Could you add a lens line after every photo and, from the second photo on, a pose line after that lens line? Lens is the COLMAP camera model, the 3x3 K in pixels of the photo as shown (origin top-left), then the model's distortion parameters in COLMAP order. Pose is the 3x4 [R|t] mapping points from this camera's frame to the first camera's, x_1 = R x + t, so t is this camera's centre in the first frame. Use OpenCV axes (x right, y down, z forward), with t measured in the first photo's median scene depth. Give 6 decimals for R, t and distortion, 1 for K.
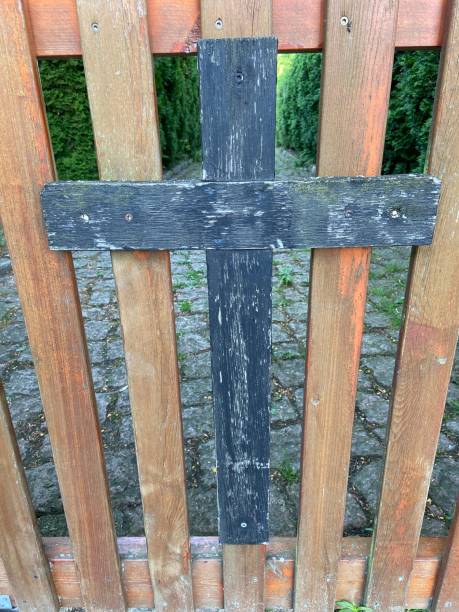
lens RADIAL K [[462.9, 0, 229.5], [0, 462.9, 306.0], [0, 0, 1]] dist [0.131175, -0.177028]
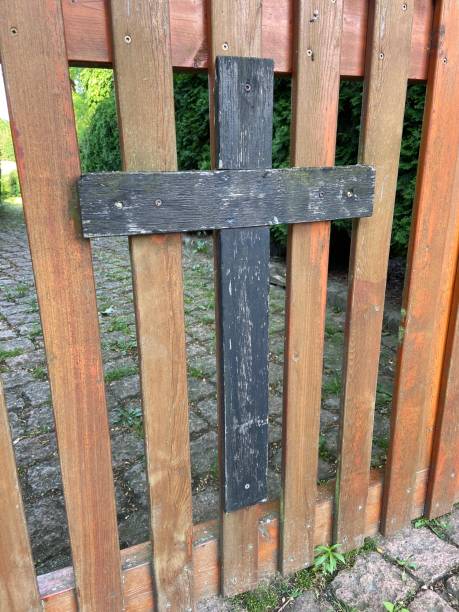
lens RADIAL K [[462.9, 0, 229.5], [0, 462.9, 306.0], [0, 0, 1]] dist [0.131175, -0.177028]
pose [[0.914262, -0.117080, 0.387837, -0.450838], [0.159350, 0.984091, -0.078563, 0.148751], [-0.372469, 0.133629, 0.918374, -0.062319]]
